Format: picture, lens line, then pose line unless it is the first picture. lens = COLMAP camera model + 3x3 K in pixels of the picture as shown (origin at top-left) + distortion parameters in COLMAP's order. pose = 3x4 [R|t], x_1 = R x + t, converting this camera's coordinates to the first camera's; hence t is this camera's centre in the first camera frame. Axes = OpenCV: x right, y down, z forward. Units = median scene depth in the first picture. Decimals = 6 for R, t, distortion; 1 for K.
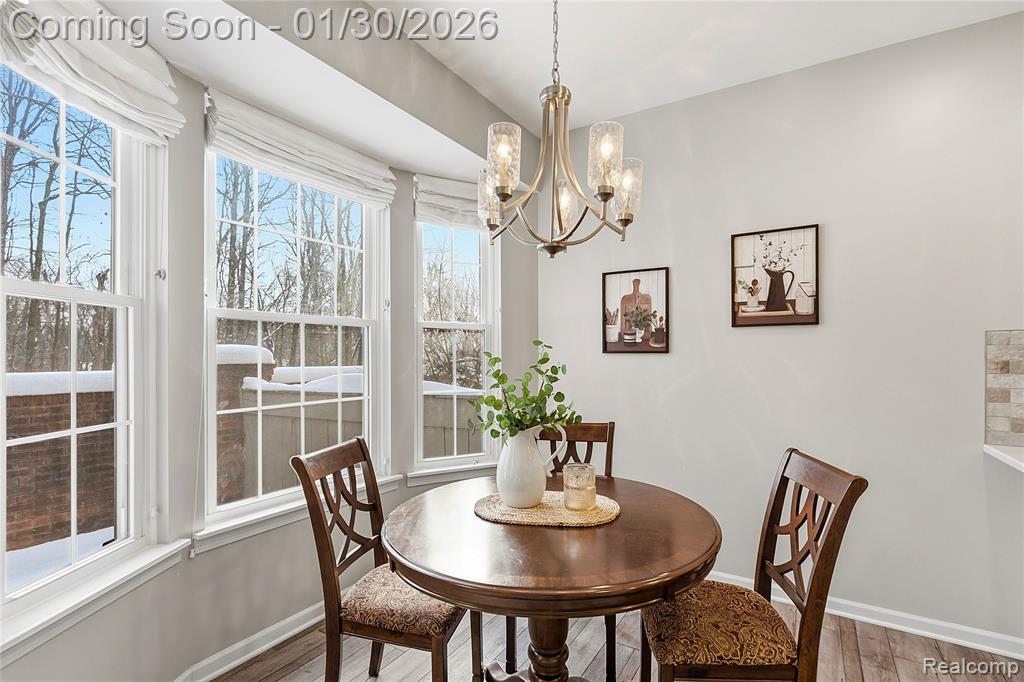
lens RADIAL K [[471.4, 0, 508.8], [0, 471.4, 356.3], [0, 0, 1]] dist [-0.002880, -0.000866]
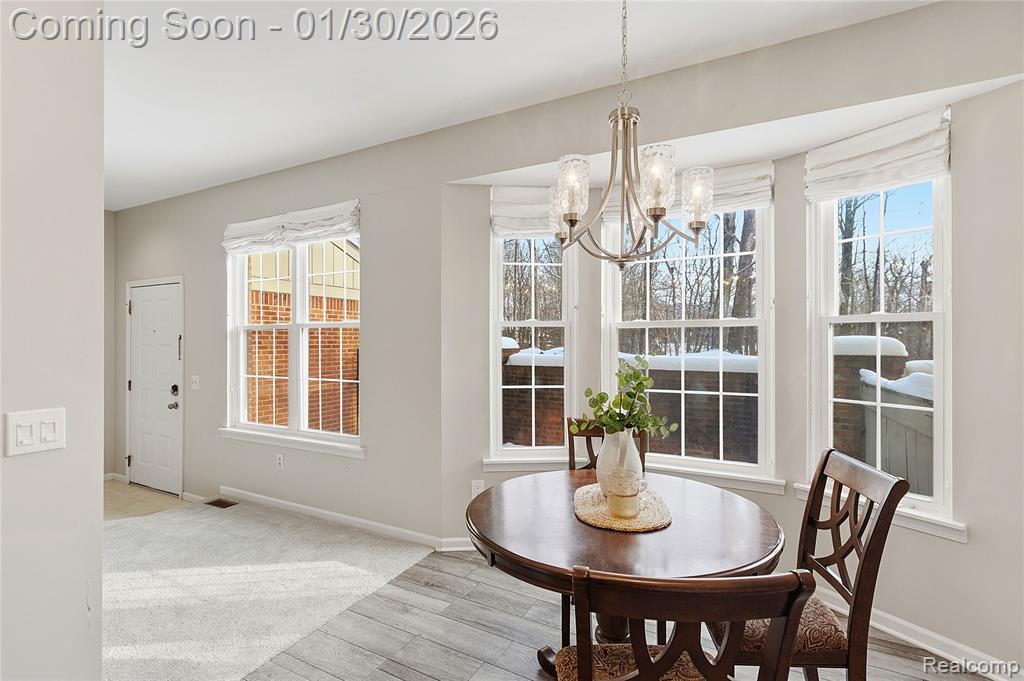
lens RADIAL K [[471.4, 0, 508.1], [0, 471.4, 340.7], [0, 0, 1]] dist [-0.002880, -0.000866]
pose [[0.083848, 0.002848, -0.996475, 0.382334], [-0.001629, 0.999995, 0.002721, -0.018793], [0.996477, 0.001395, 0.083852, 0.216005]]
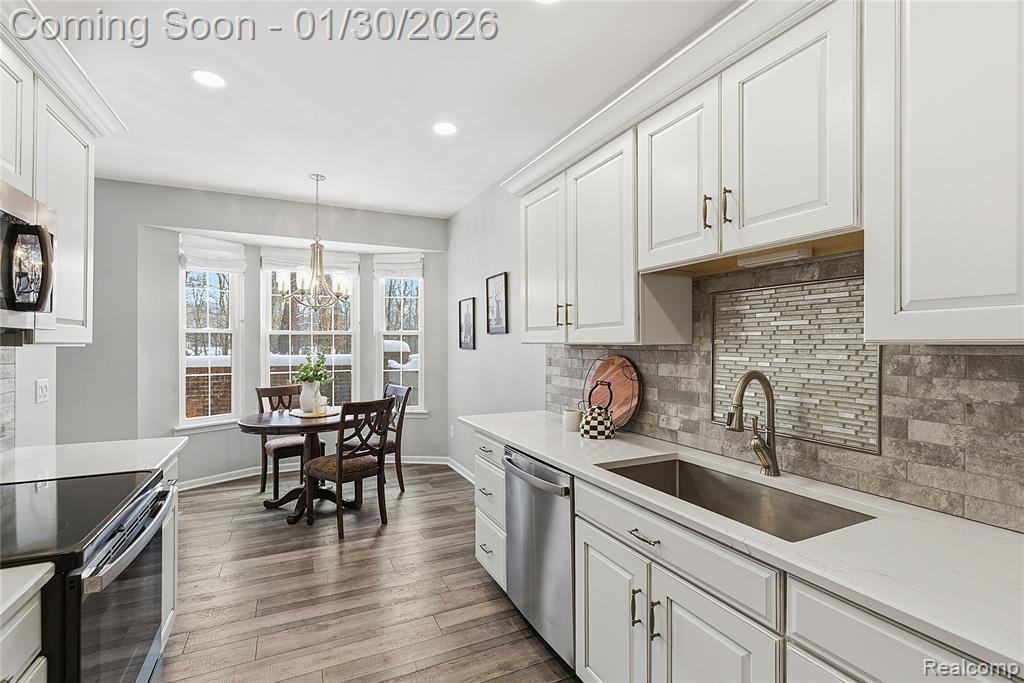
lens RADIAL K [[471.4, 0, 506.6], [0, 471.4, 344.6], [0, 0, 1]] dist [-0.002880, -0.000866]
pose [[0.837092, 0.003140, -0.547053, 0.770062], [-0.003311, 0.999994, 0.000673, -0.015110], [0.547052, 0.001248, 0.837098, -0.178830]]
